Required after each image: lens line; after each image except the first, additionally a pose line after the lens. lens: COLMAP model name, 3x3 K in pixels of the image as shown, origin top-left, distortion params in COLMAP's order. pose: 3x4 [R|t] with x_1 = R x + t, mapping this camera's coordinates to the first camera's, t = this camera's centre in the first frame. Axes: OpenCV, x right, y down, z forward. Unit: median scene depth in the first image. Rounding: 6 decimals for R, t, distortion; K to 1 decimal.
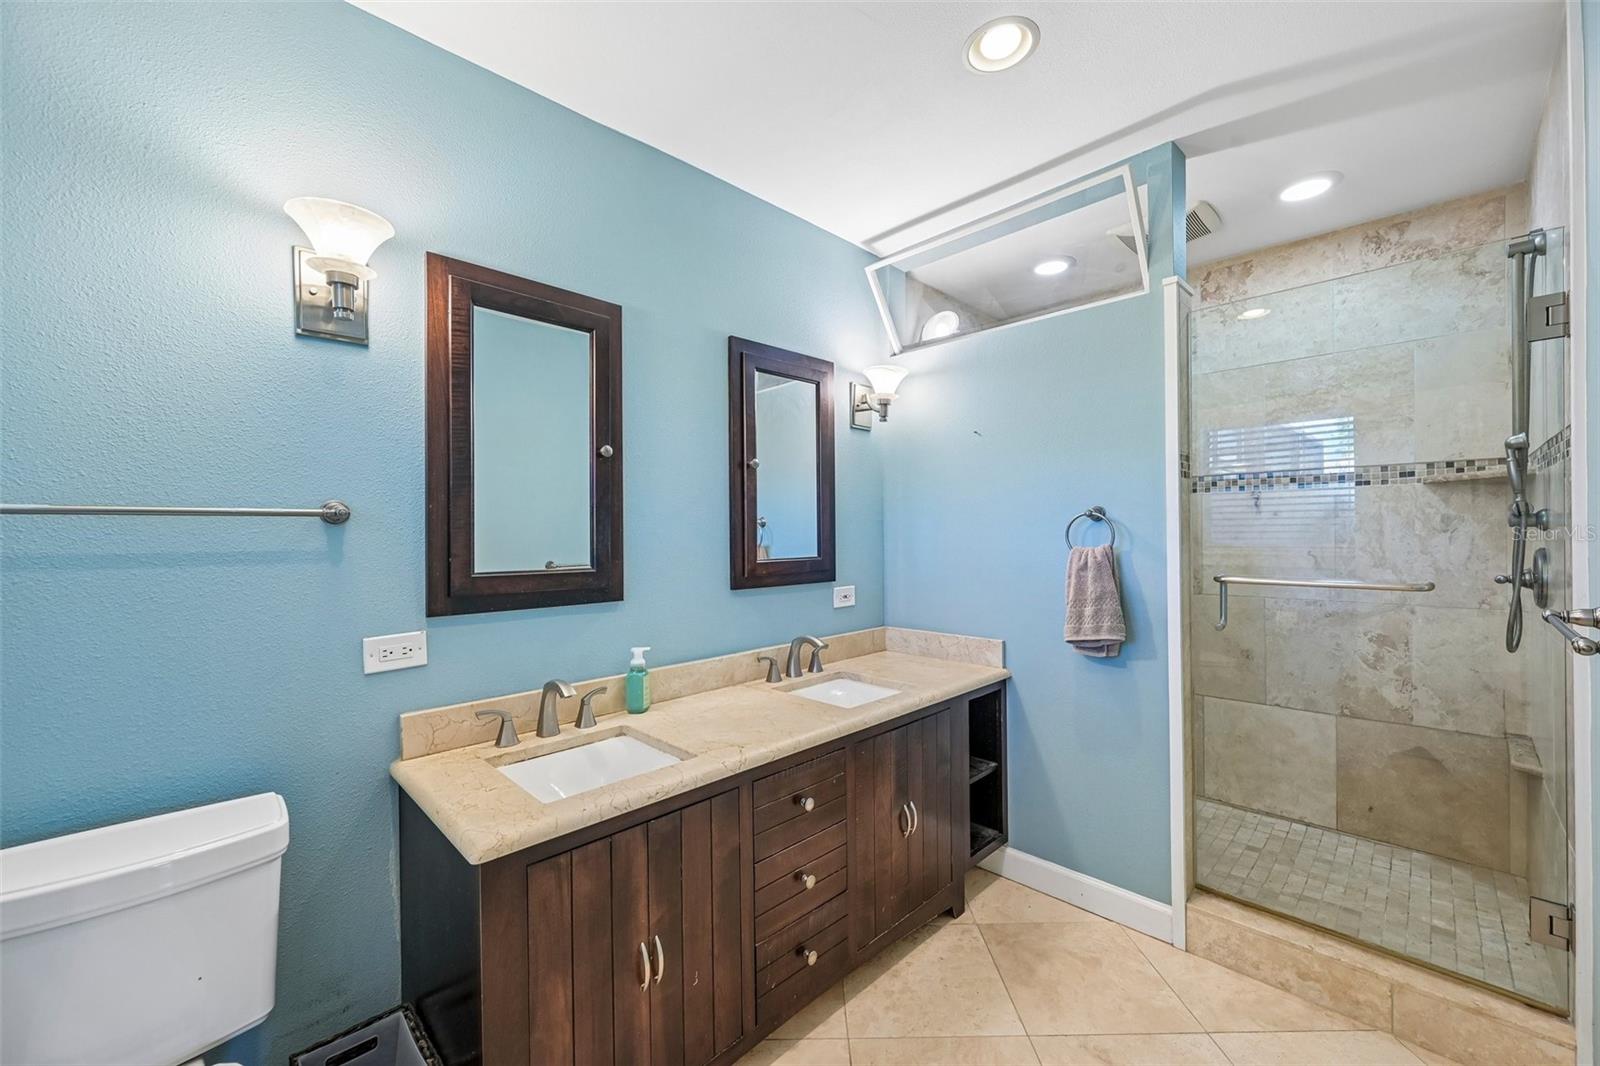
lens RADIAL K [[631.3, 0, 802.1], [0, 631.3, 533.2], [0, 0, 1]] dist [-0.000136, -0.000421]
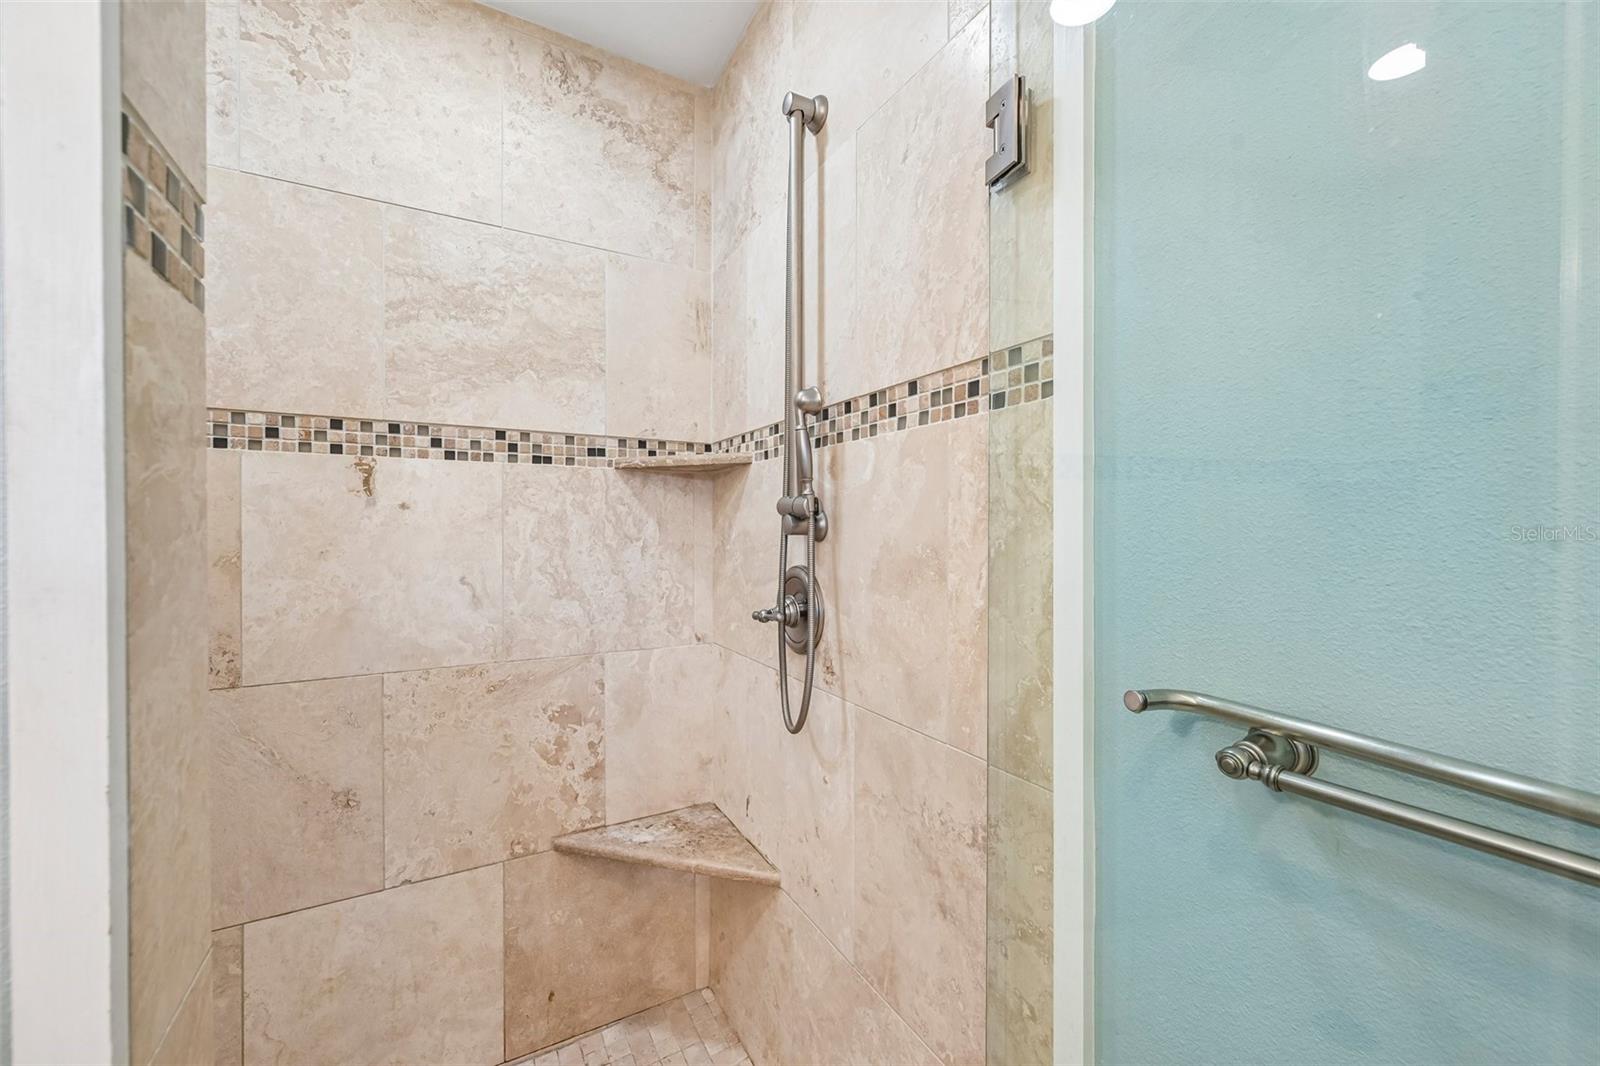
lens RADIAL K [[631.3, 0, 802.1], [0, 631.3, 533.2], [0, 0, 1]] dist [-0.000136, -0.000421]
pose [[0.290432, 0.008704, 0.956856, 0.387498], [0.004567, 0.999935, -0.010482, -0.002115], [-0.956885, 0.007415, 0.290373, 0.592109]]
